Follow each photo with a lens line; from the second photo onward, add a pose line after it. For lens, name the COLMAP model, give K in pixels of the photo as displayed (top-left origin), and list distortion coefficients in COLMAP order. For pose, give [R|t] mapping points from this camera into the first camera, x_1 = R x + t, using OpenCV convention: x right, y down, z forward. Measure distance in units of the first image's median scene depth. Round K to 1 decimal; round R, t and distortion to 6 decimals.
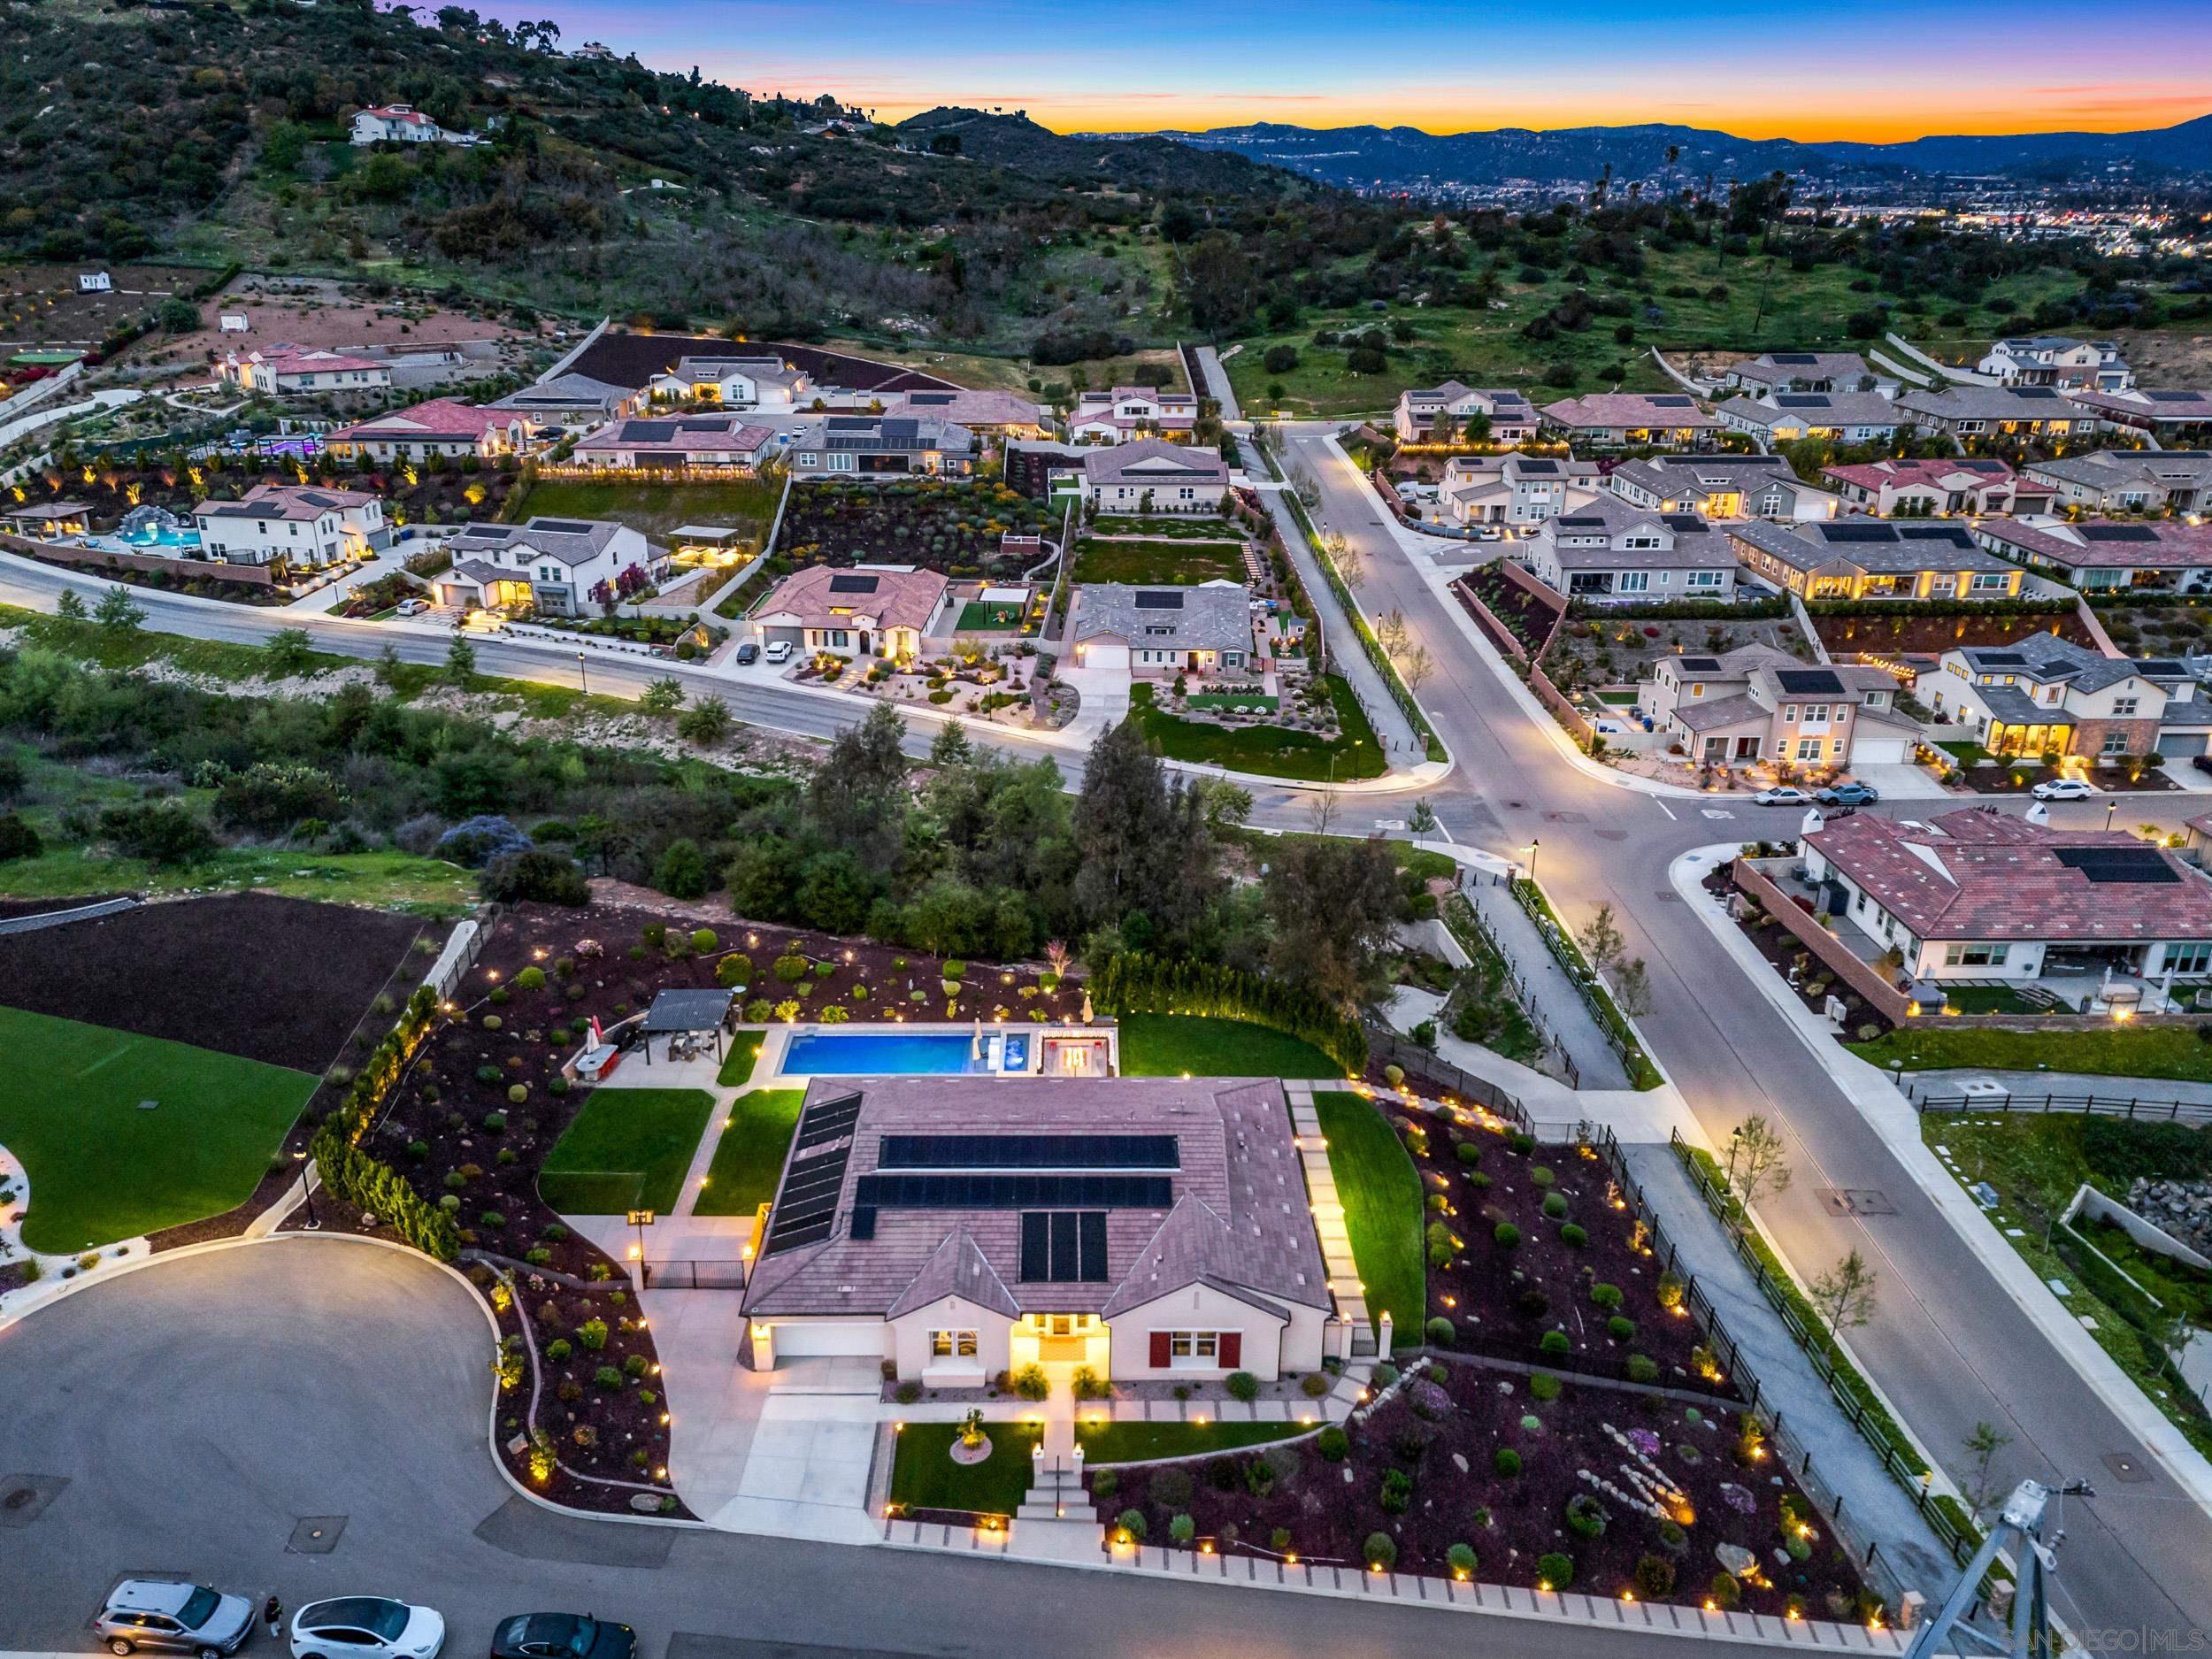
lens RADIAL K [[1641.0, 0, 1094.1], [0, 1641.0, 832.6], [0, 0, 1]] dist [0.056216, -0.049680]
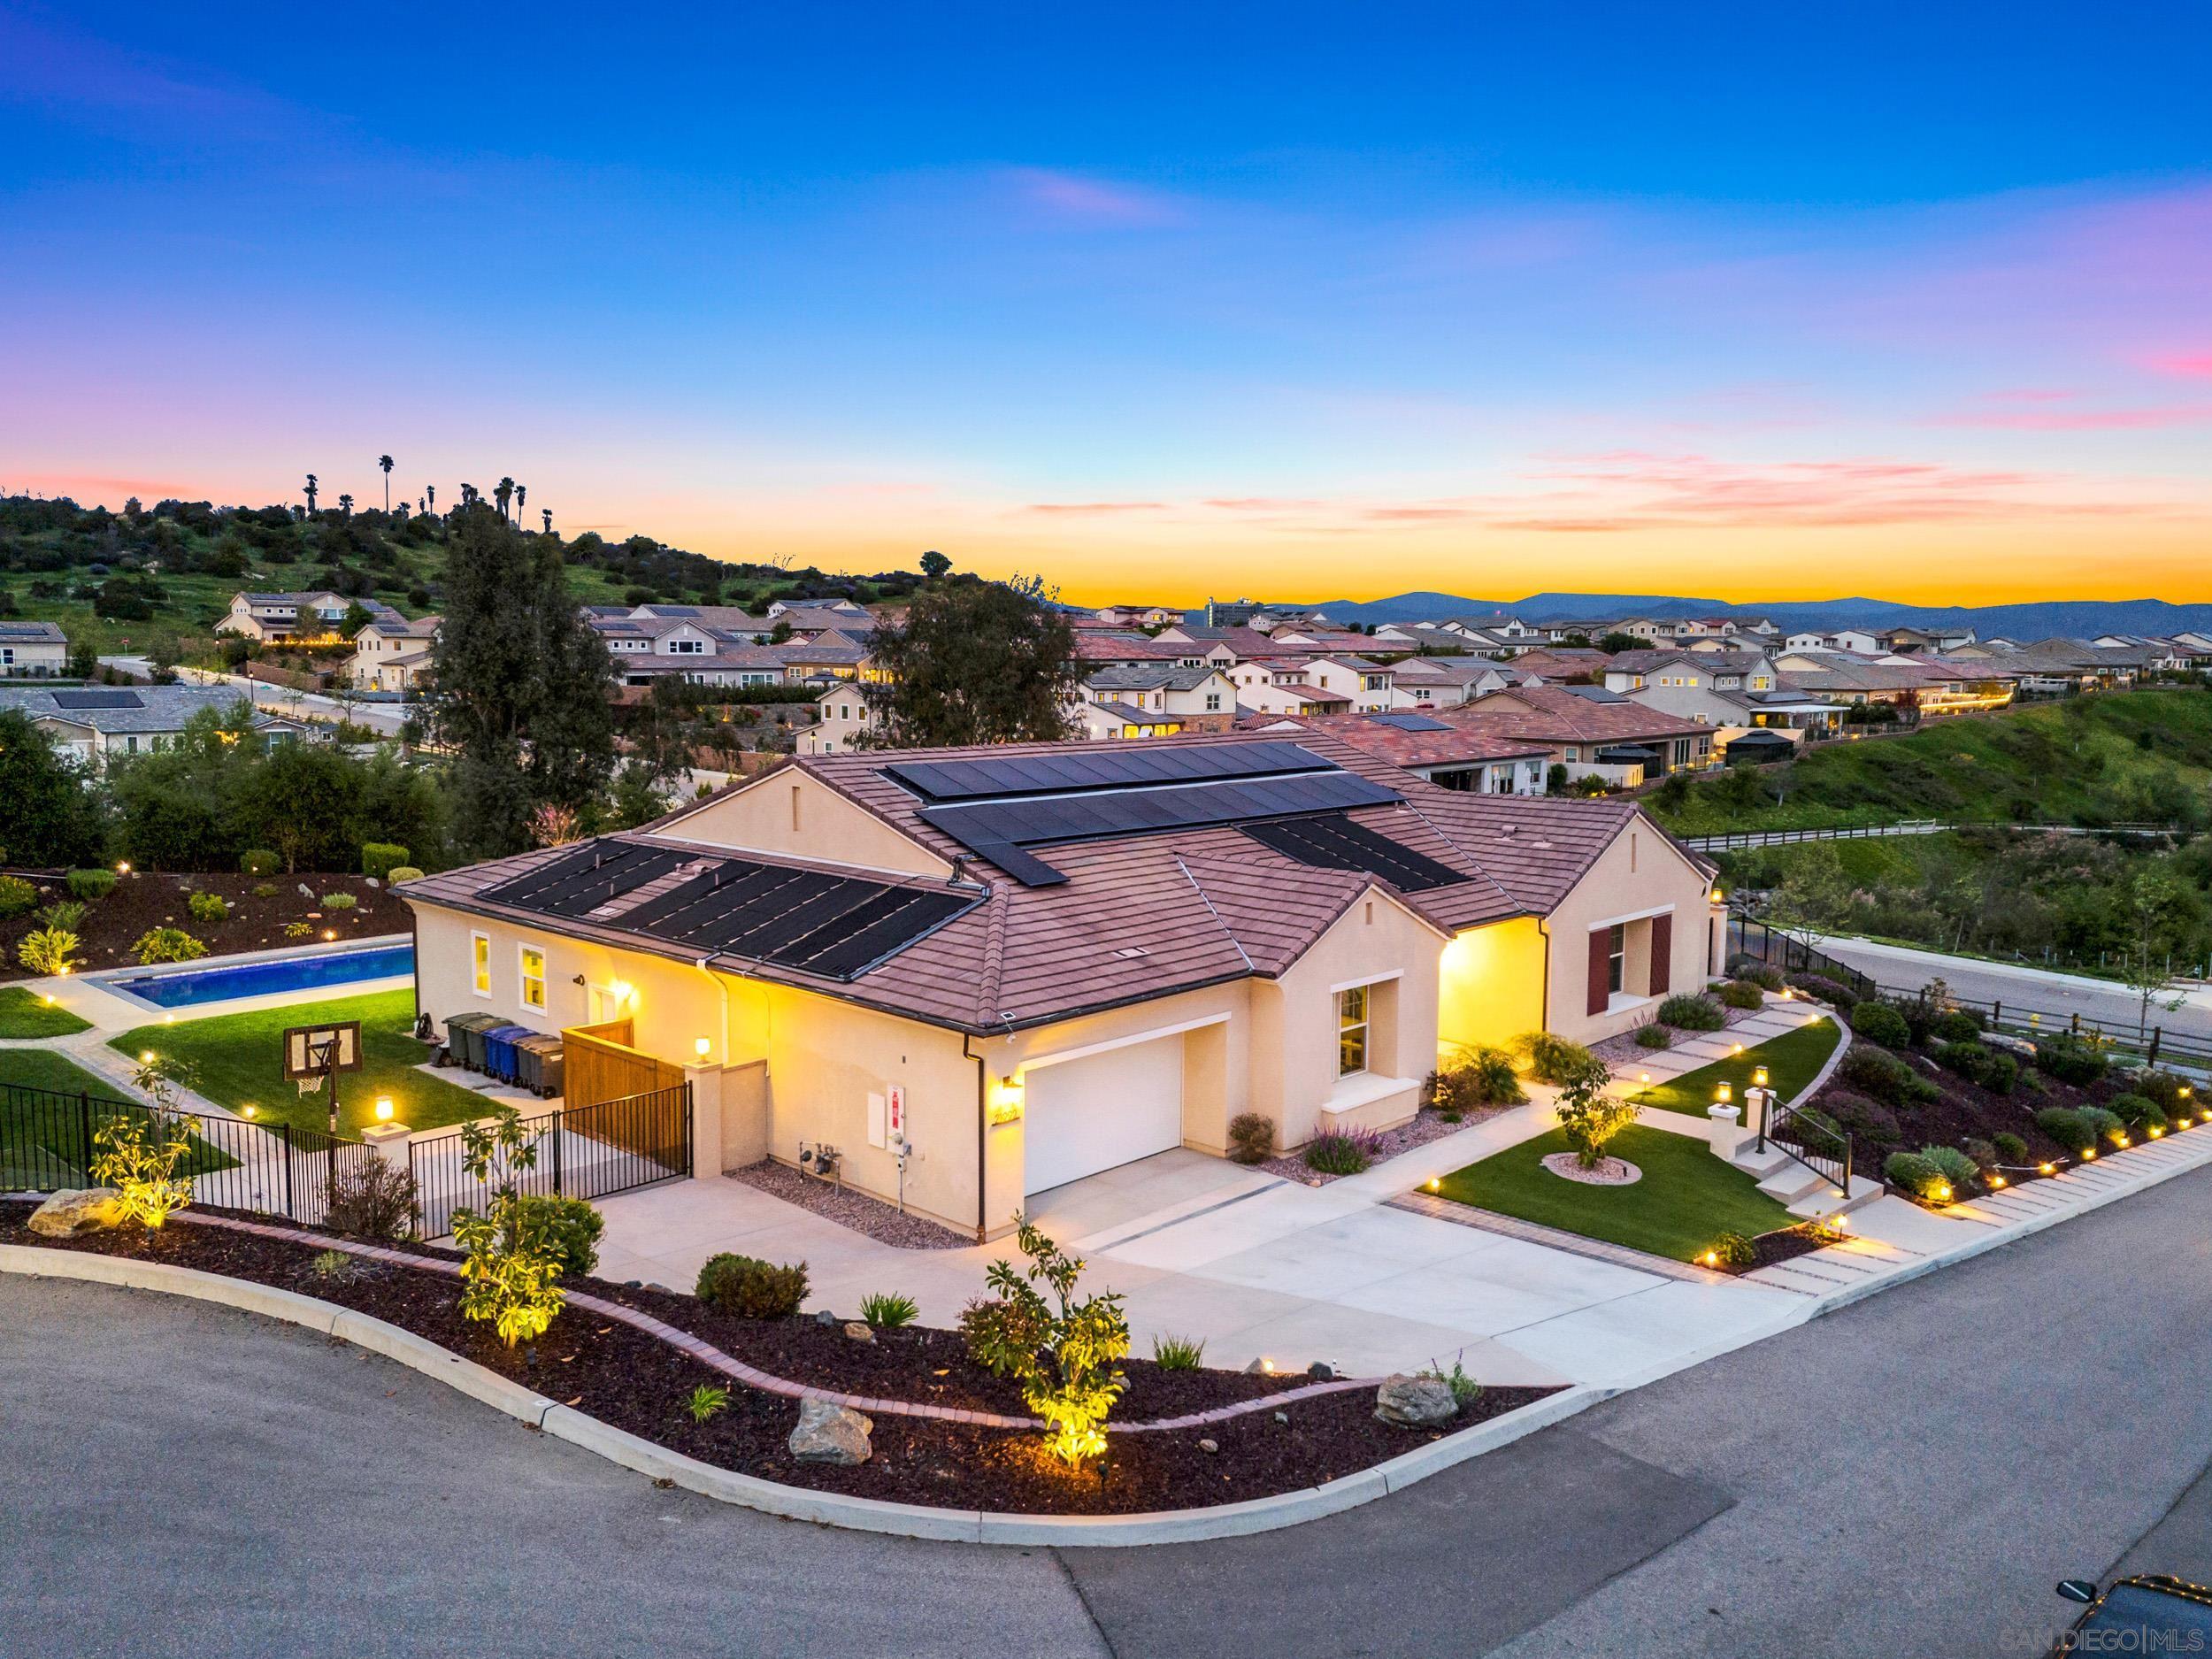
lens RADIAL K [[1641.0, 0, 1094.1], [0, 1641.0, 832.6], [0, 0, 1]] dist [0.056216, -0.049680]
pose [[0.699746, -0.084276, 0.709403, -0.427709], [0.264088, 0.953191, -0.147255, 0.304804], [-0.663786, 0.290386, 0.689249, 0.733689]]
